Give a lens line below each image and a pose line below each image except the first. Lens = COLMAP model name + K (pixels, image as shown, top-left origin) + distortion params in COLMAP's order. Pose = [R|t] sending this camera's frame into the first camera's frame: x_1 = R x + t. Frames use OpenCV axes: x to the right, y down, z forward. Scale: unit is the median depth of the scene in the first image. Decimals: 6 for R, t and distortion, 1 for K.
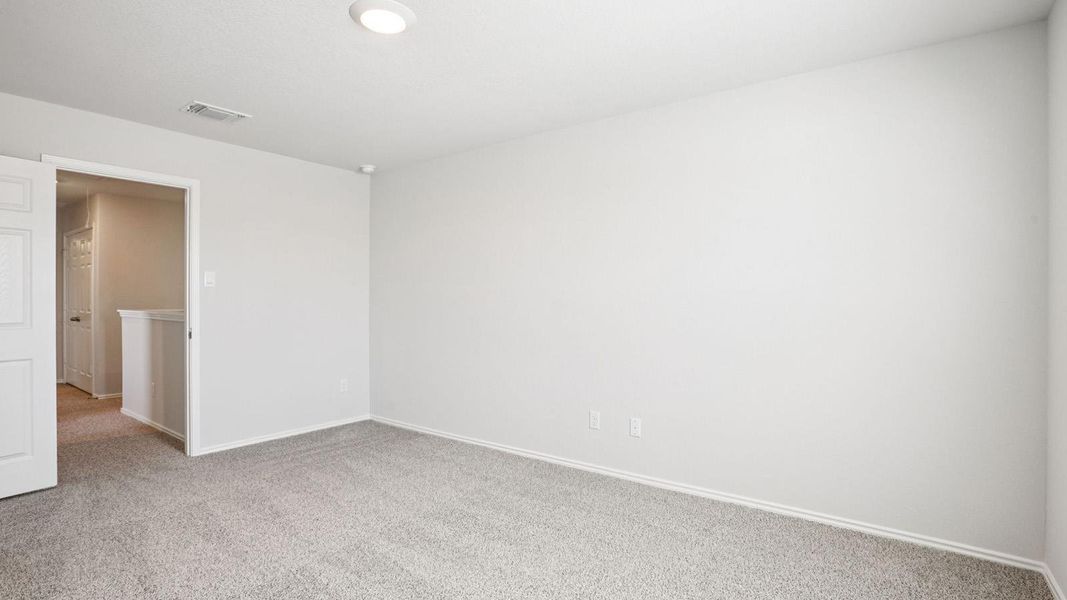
lens RADIAL K [[535.3, 0, 536.9], [0, 535.3, 299.4], [0, 0, 1]] dist [-0.004013, -0.000004]
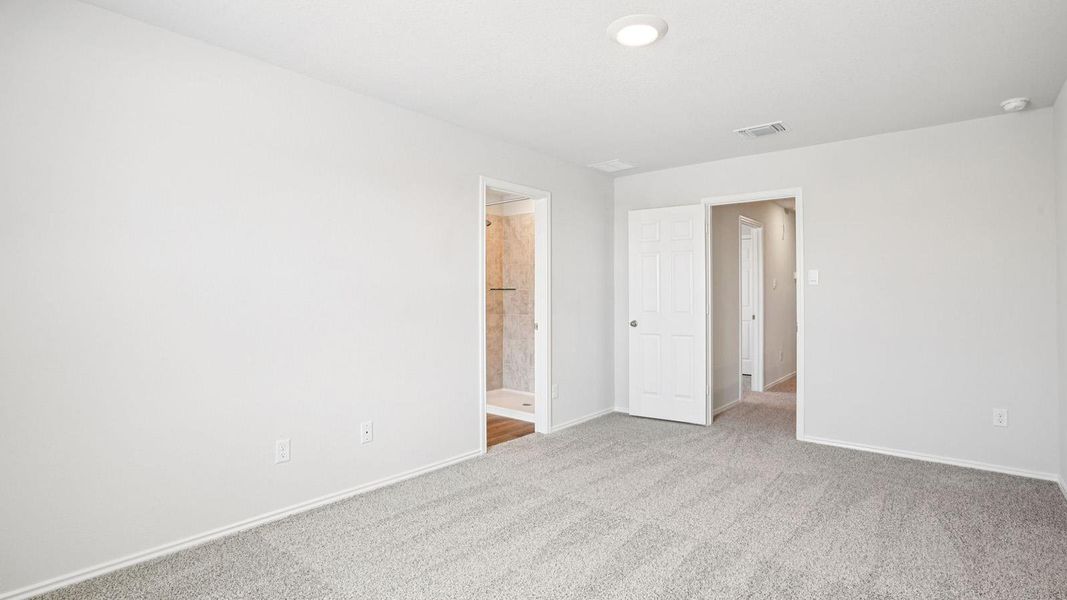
lens RADIAL K [[535.3, 0, 536.9], [0, 535.3, 299.4], [0, 0, 1]] dist [-0.004013, -0.000004]
pose [[-0.076130, 0.013110, -0.997012, 0.524703], [0.005139, 0.999905, 0.012755, -0.011940], [0.997085, -0.004152, -0.076190, 0.587725]]
